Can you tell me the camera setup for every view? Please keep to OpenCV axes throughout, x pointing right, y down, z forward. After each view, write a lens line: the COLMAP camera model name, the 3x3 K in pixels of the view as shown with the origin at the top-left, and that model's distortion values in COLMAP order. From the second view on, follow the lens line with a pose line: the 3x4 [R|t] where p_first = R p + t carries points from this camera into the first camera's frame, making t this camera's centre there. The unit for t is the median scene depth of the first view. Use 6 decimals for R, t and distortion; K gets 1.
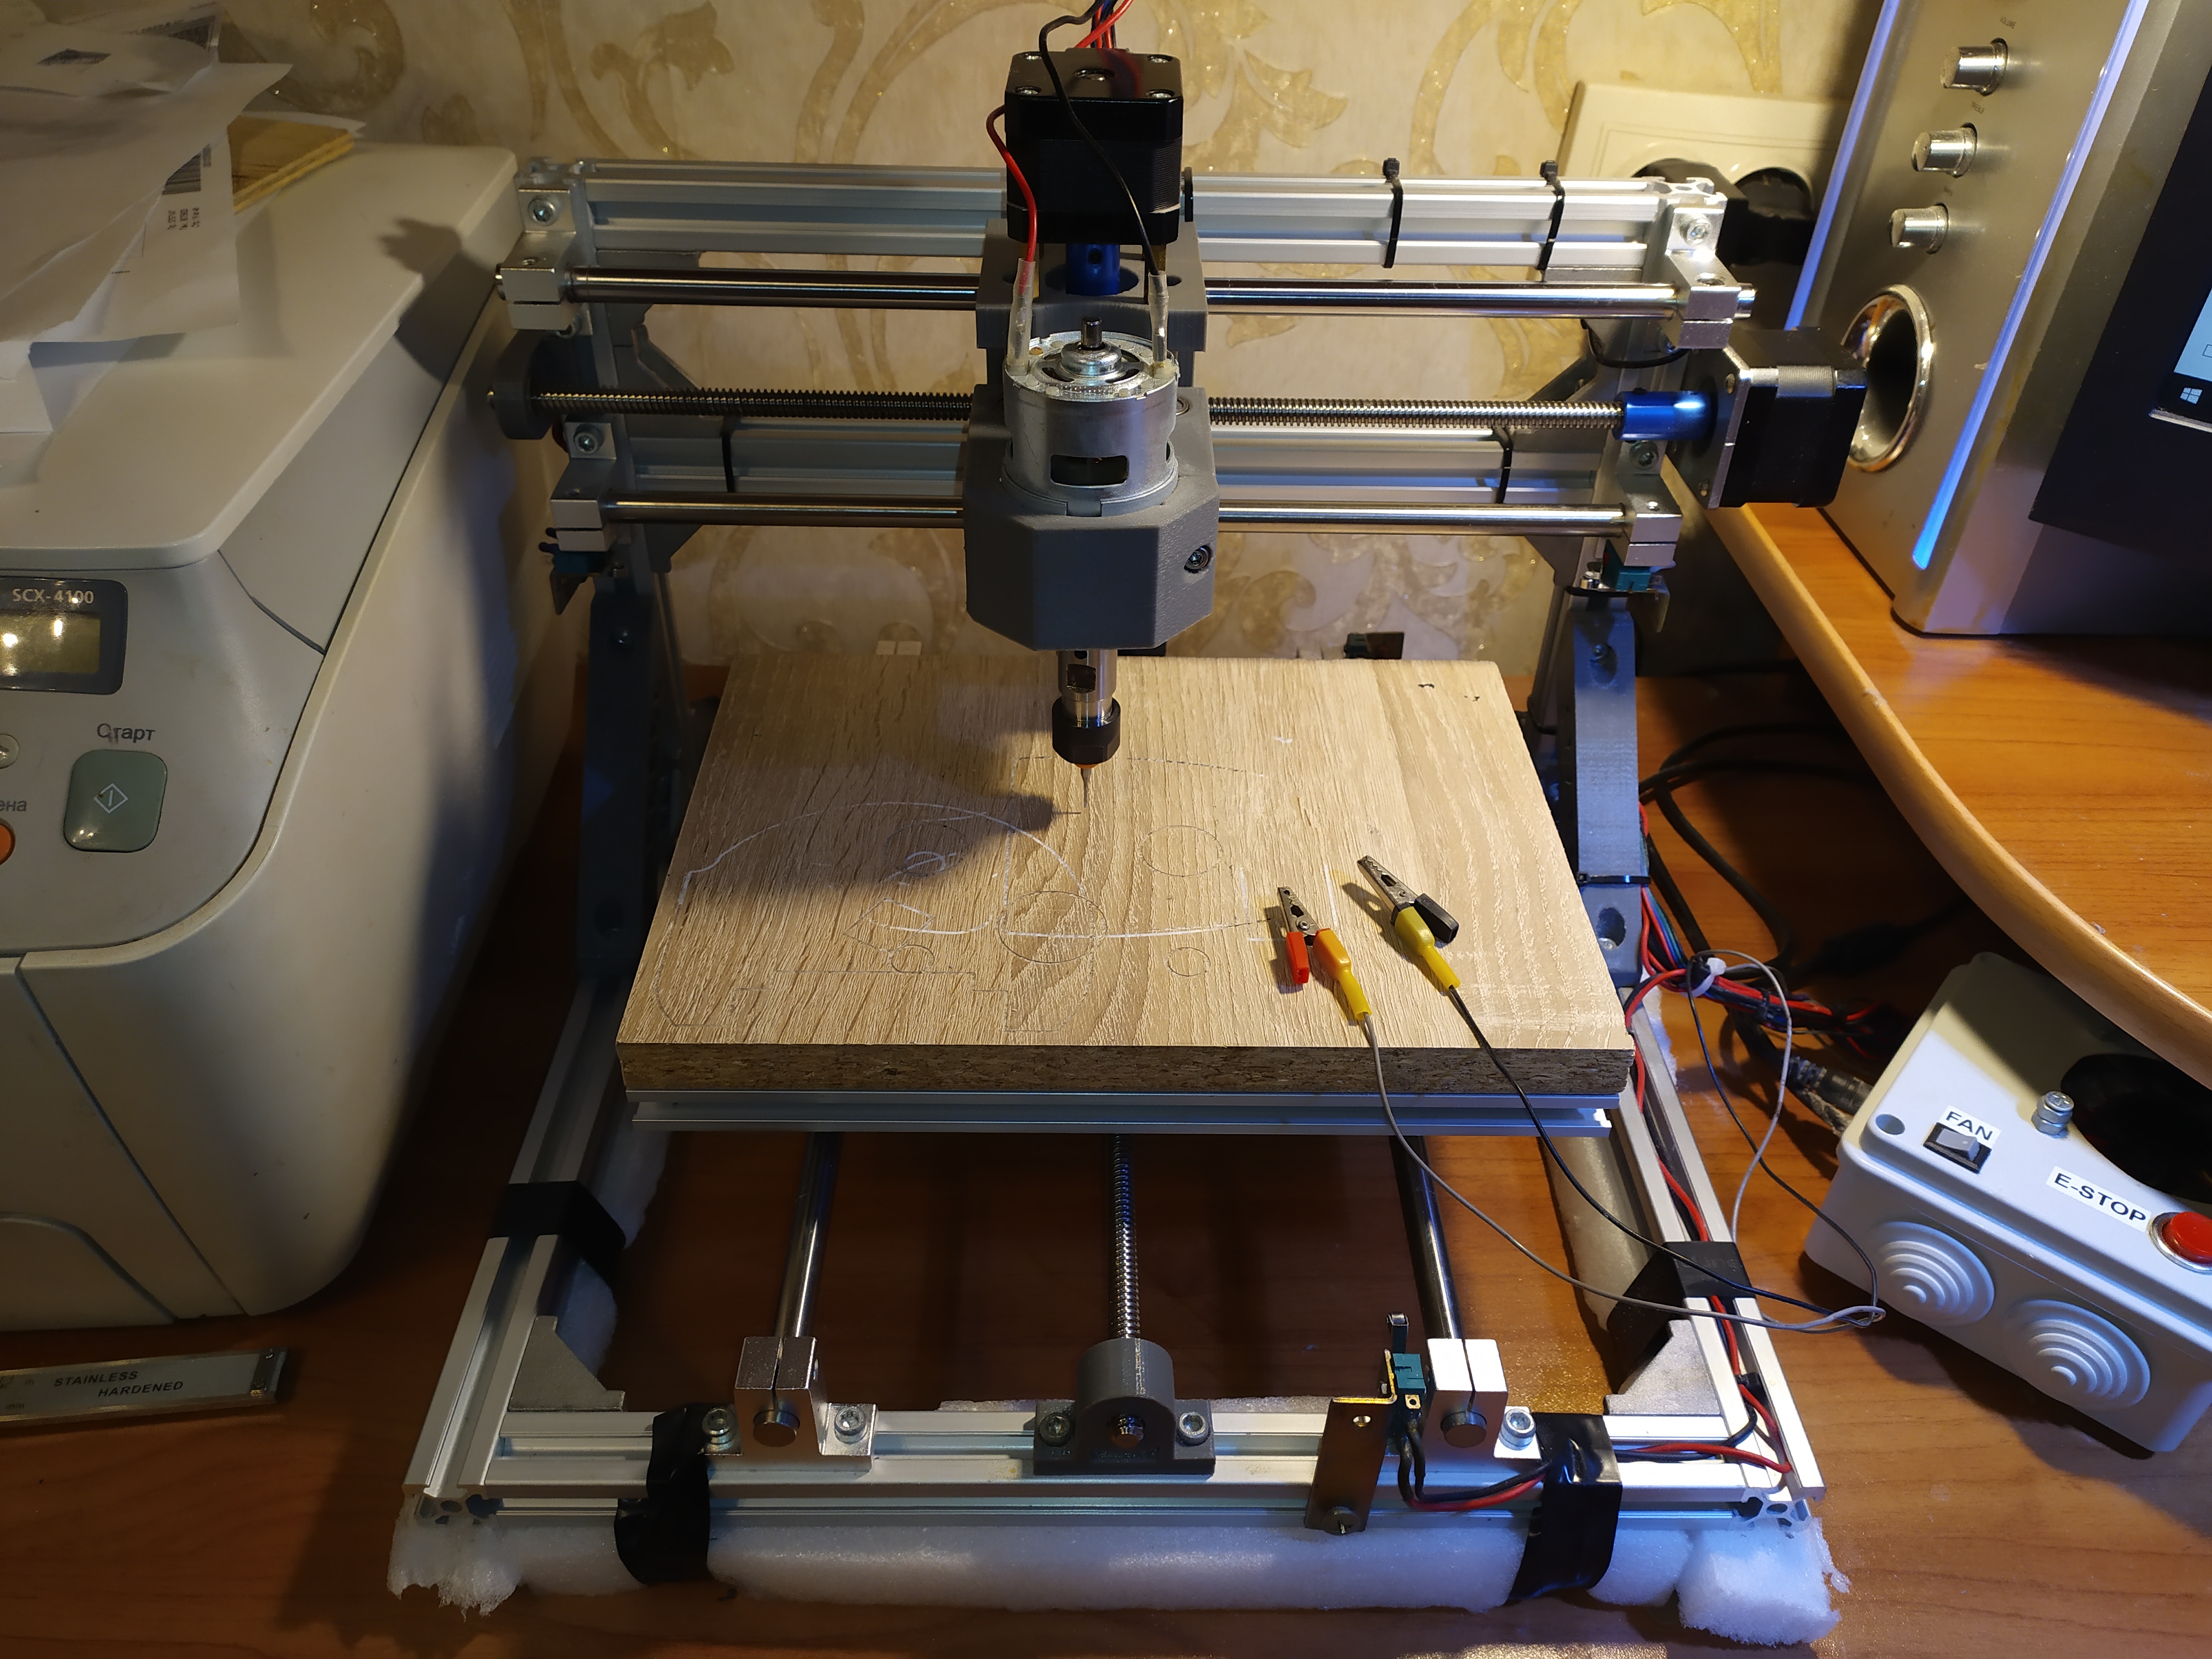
lens RADIAL K [[1673.8, 0, 1077.2], [0, 1673.8, 830.4], [0, 0, 1]] dist [0.039113, -0.015716]
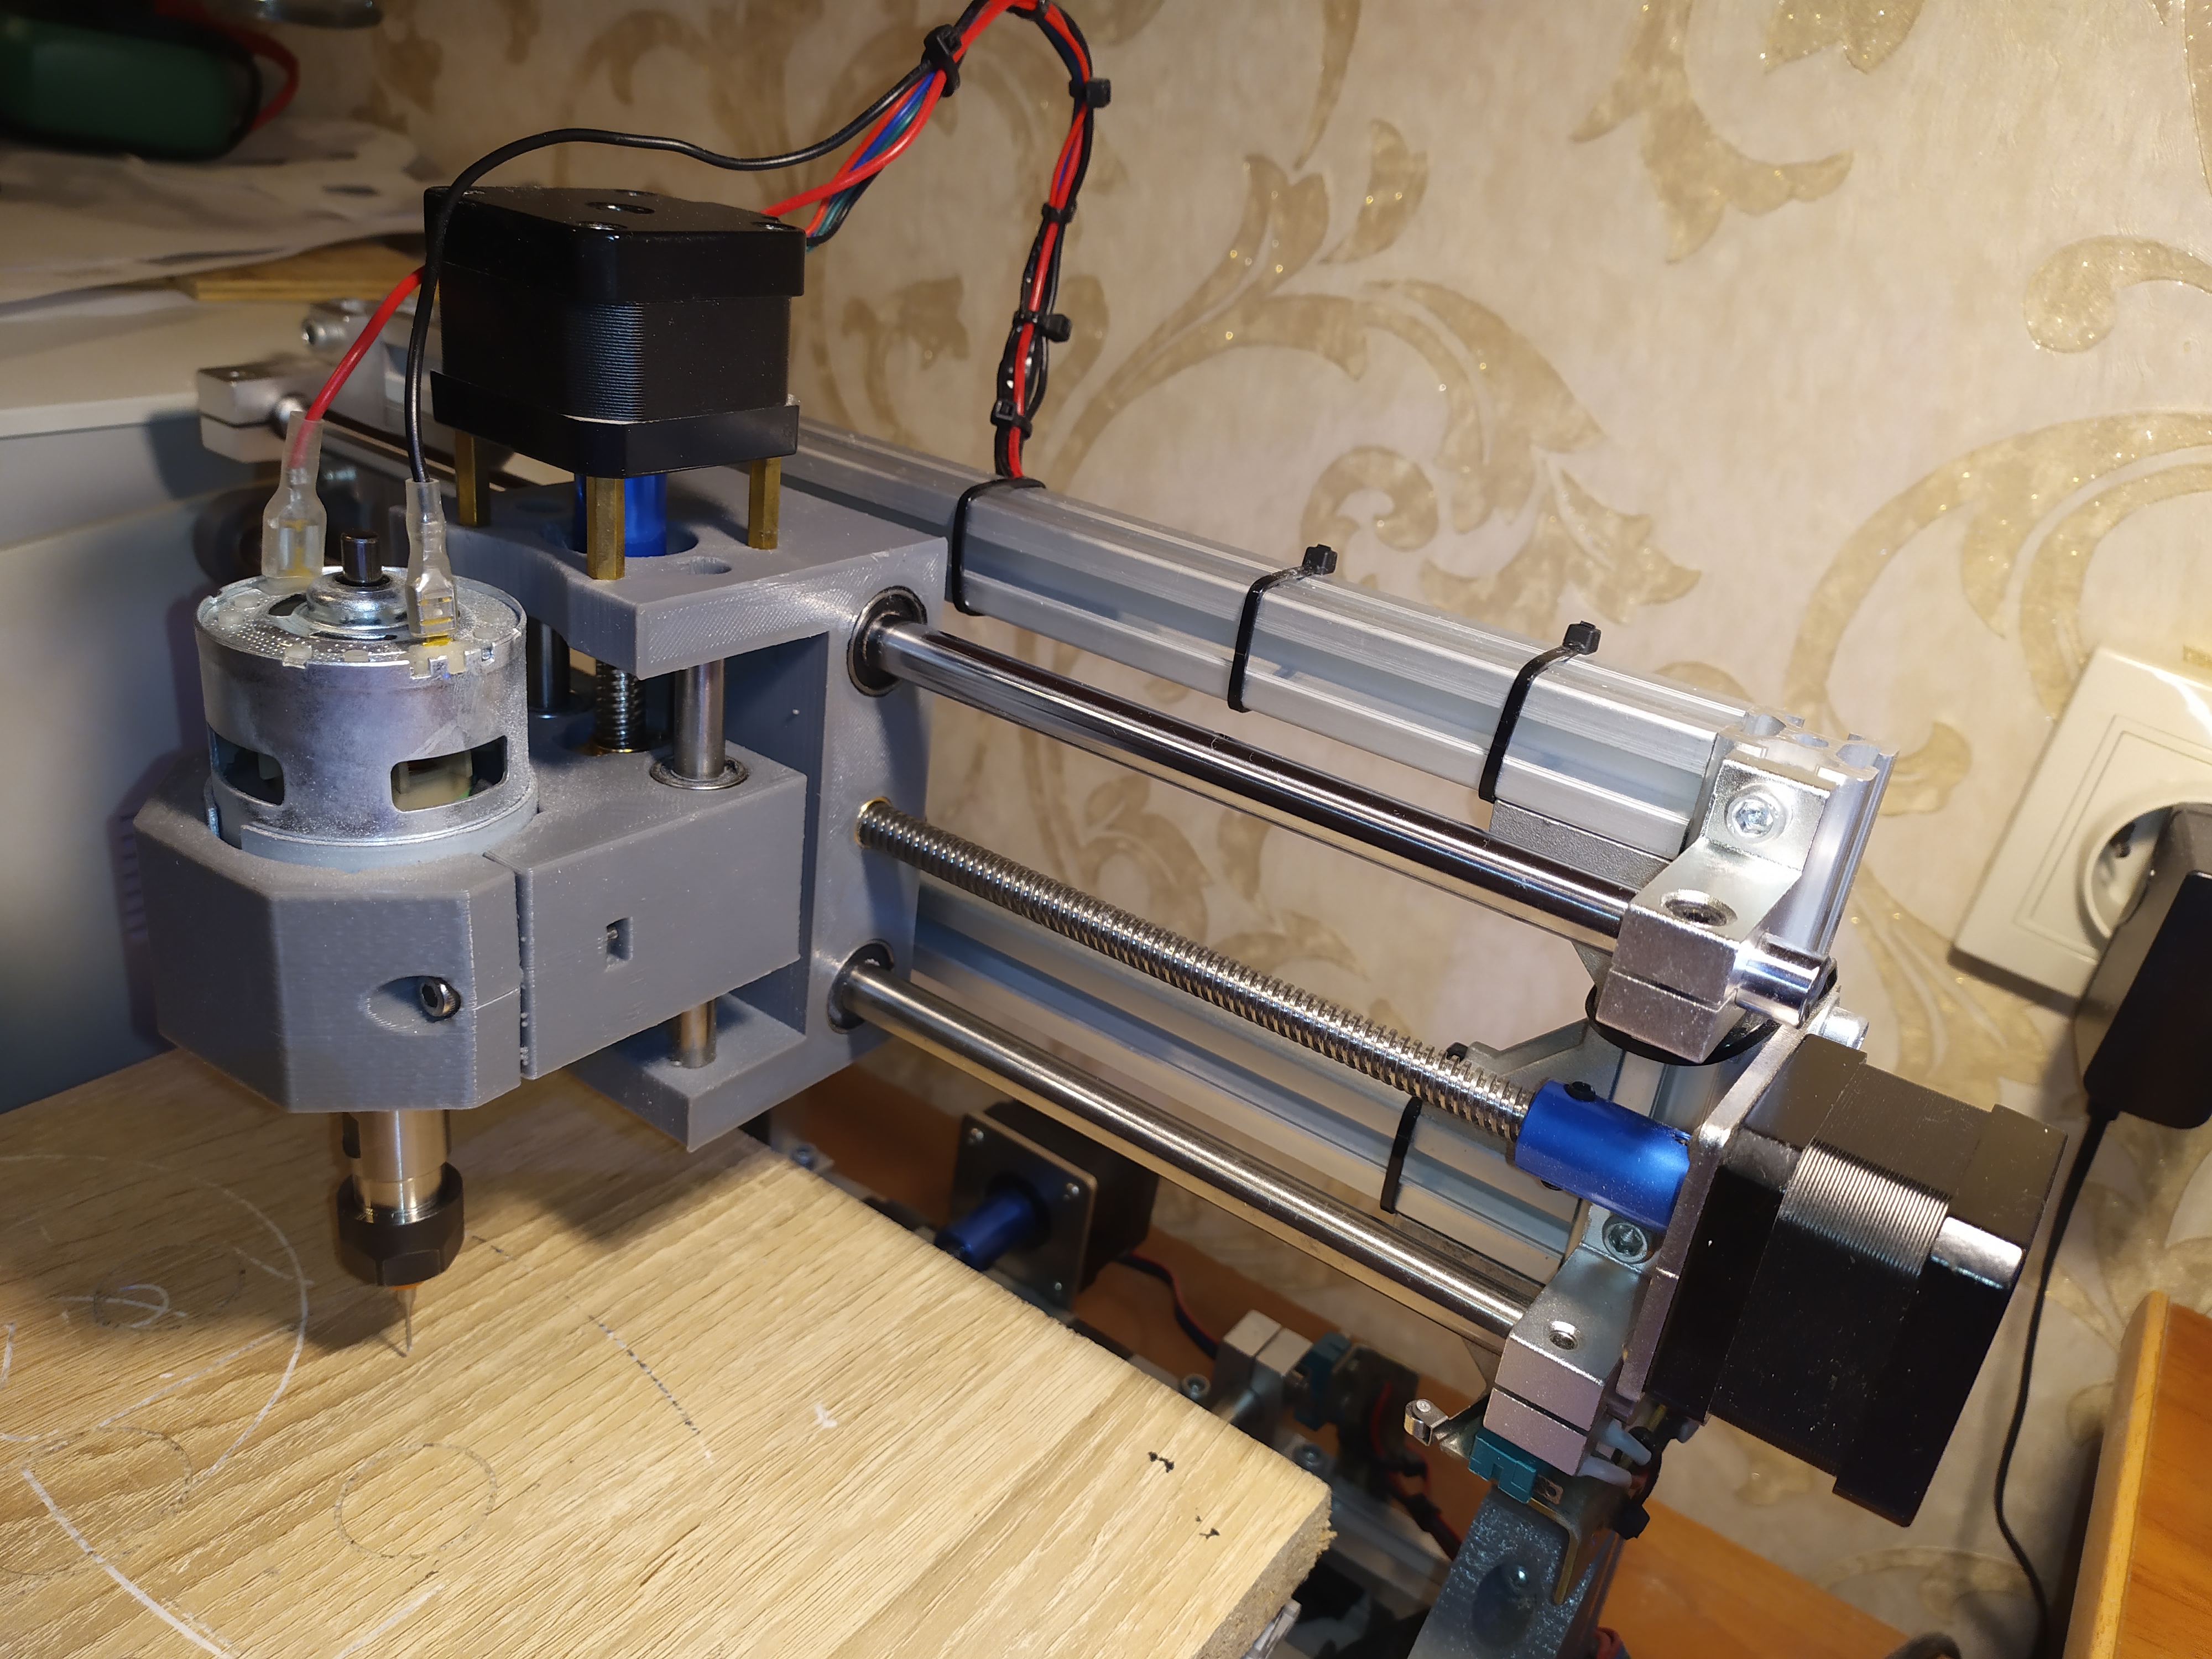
lens RADIAL K [[1673.8, 0, 1077.2], [0, 1673.8, 830.4], [0, 0, 1]] dist [0.039113, -0.015716]
pose [[0.804413, 0.323804, -0.498067, 0.327912], [-0.446037, 0.882969, -0.146343, -0.146509], [0.392391, 0.339877, 0.854701, 0.392139]]
